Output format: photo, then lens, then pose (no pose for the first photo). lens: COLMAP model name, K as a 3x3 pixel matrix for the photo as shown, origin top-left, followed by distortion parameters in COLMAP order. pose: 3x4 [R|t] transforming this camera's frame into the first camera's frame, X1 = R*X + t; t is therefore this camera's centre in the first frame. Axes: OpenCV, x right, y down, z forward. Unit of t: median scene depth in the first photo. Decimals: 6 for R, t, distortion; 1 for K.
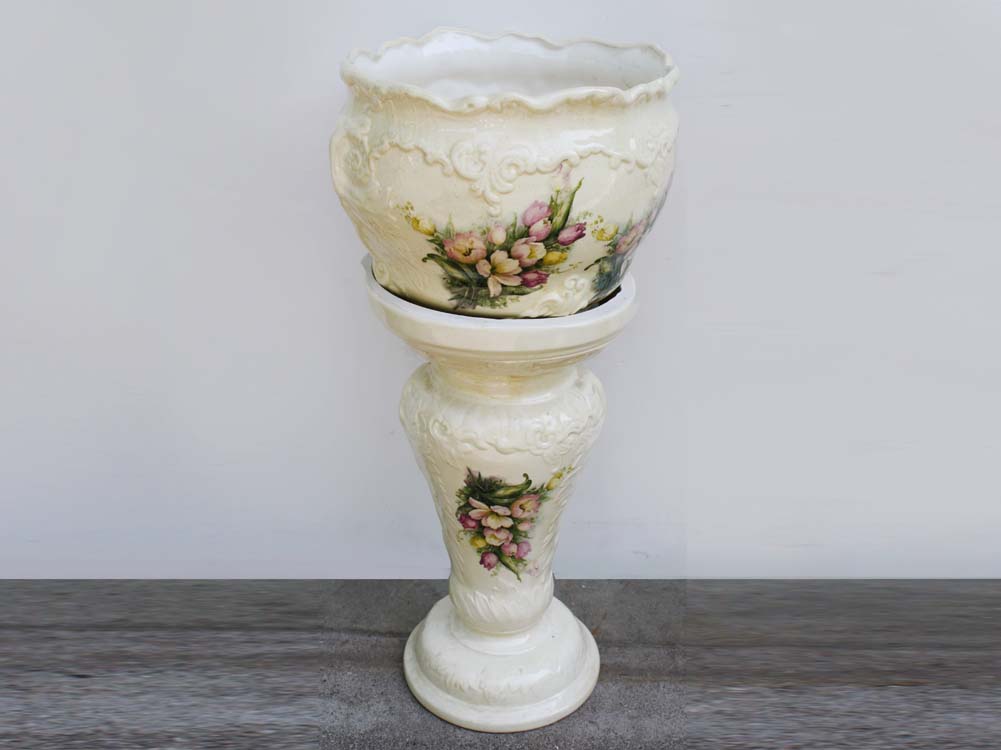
lens RADIAL K [[1066.7, 0, 470.8], [0, 1066.7, 373.6], [0, 0, 1]] dist [-0.073317, -0.004741]
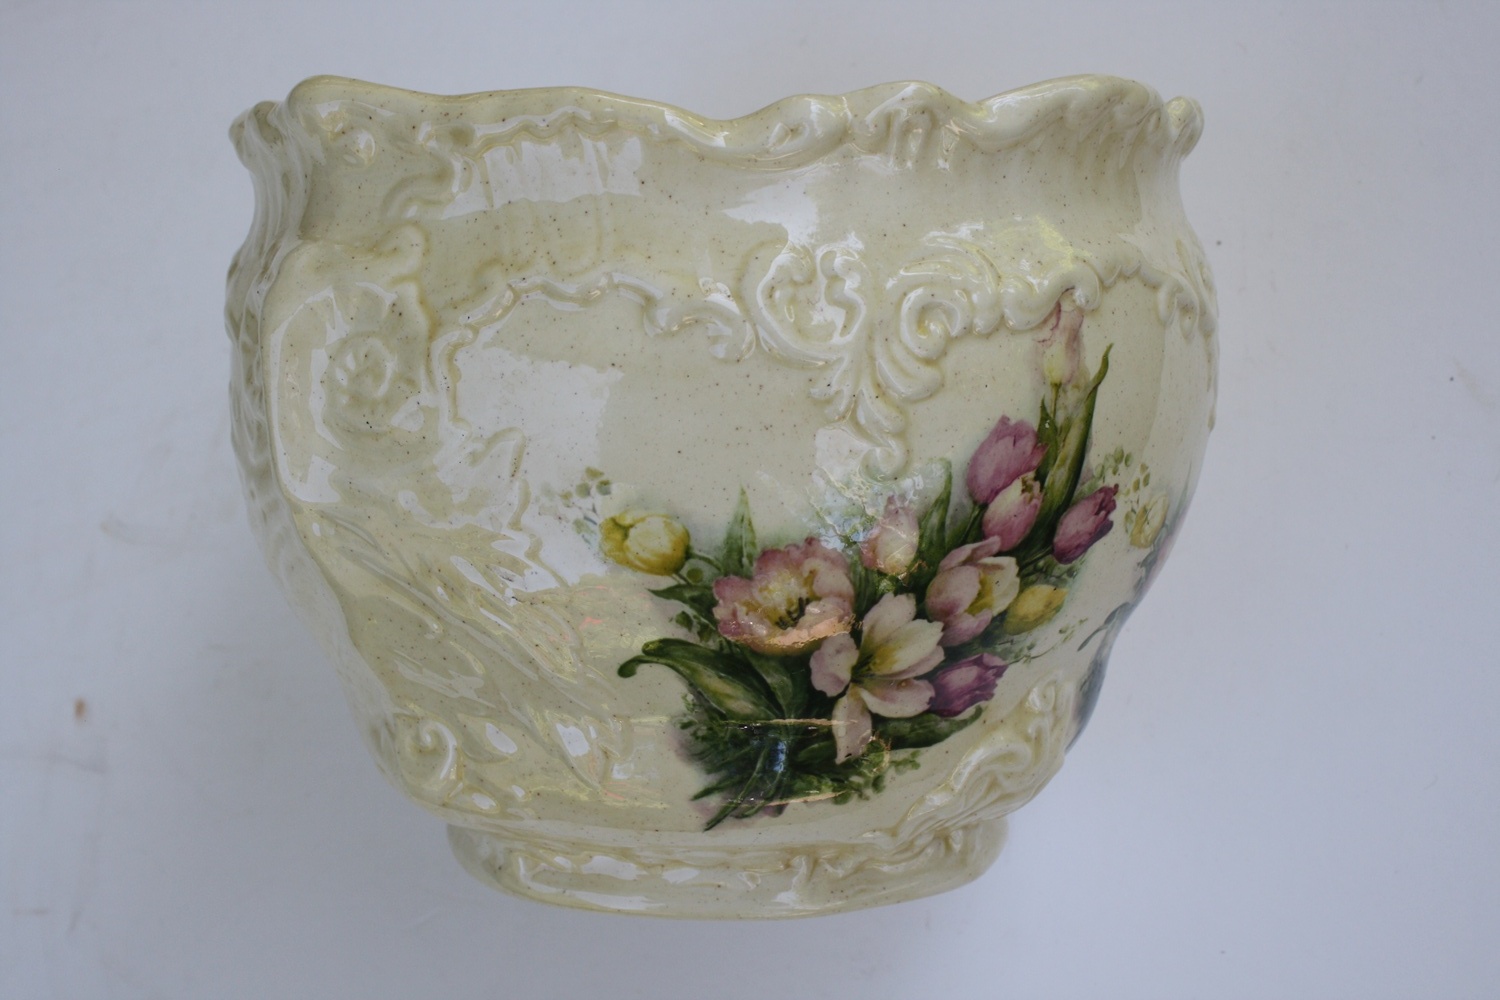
lens RADIAL K [[2002.8, 0, 750.0], [0, 2002.8, 500.0], [0, 0, 1]] dist [-0.080324, 0.016282]
pose [[0.931719, -0.080783, 0.354082, -0.216859], [0.182856, 0.946703, -0.265173, 0.006331], [-0.313789, 0.311812, 0.896833, 0.473898]]
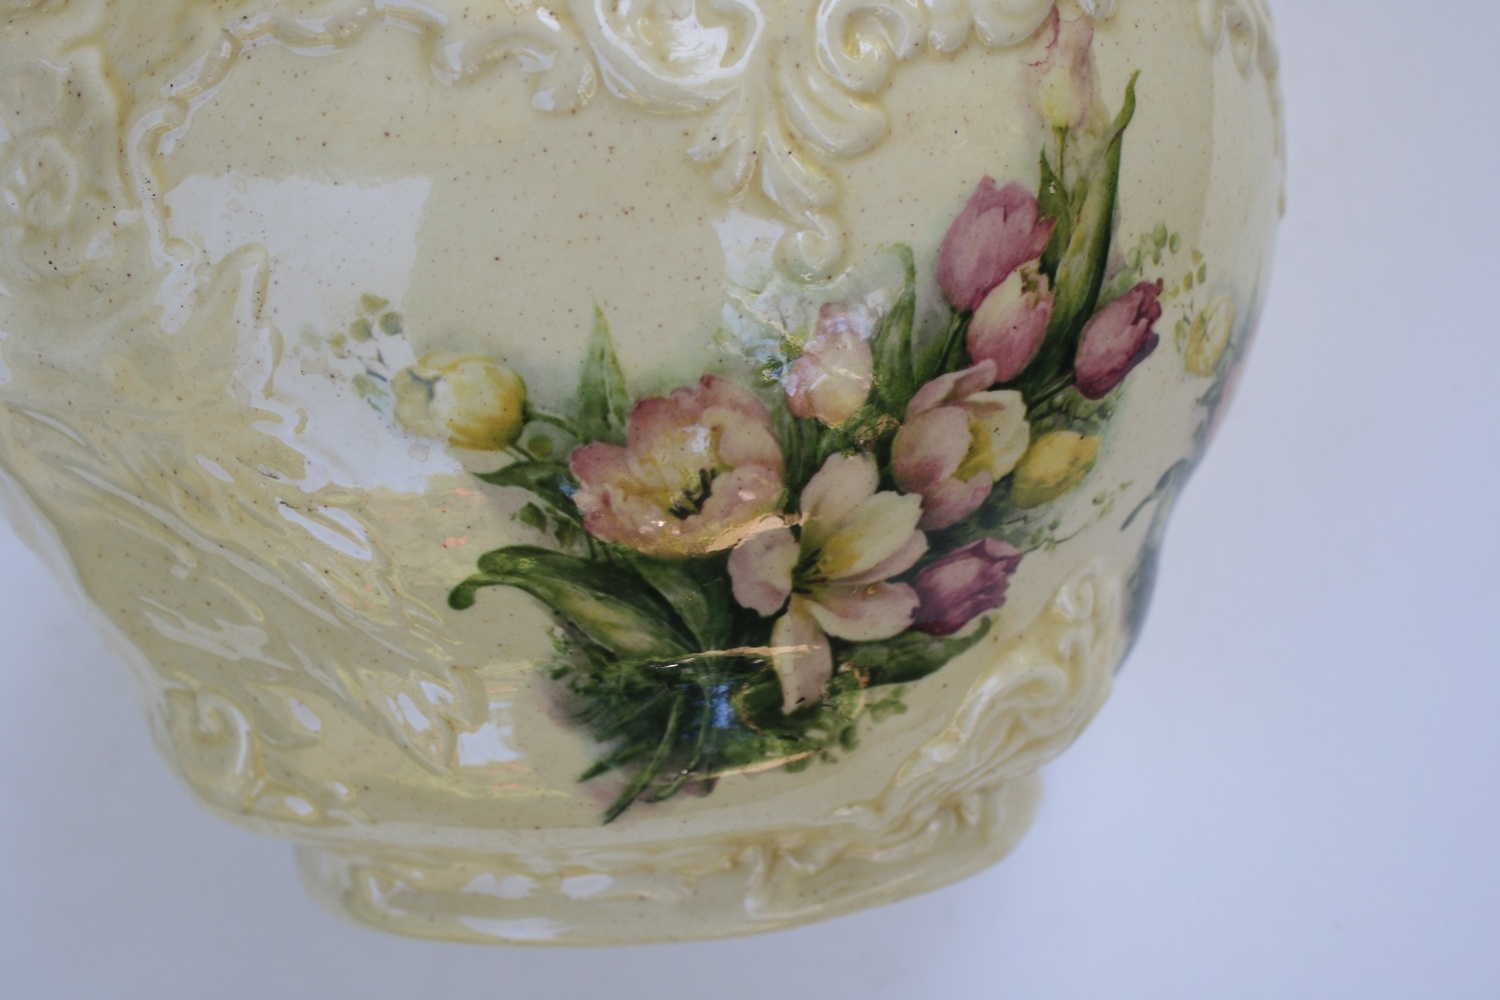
lens RADIAL K [[2002.8, 0, 750.0], [0, 2002.8, 500.0], [0, 0, 1]] dist [-0.080324, 0.016282]
pose [[0.926932, -0.156076, 0.341230, -0.125370], [0.250636, 0.934303, -0.253494, -0.011685], [-0.279247, 0.320496, 0.905154, 0.645645]]
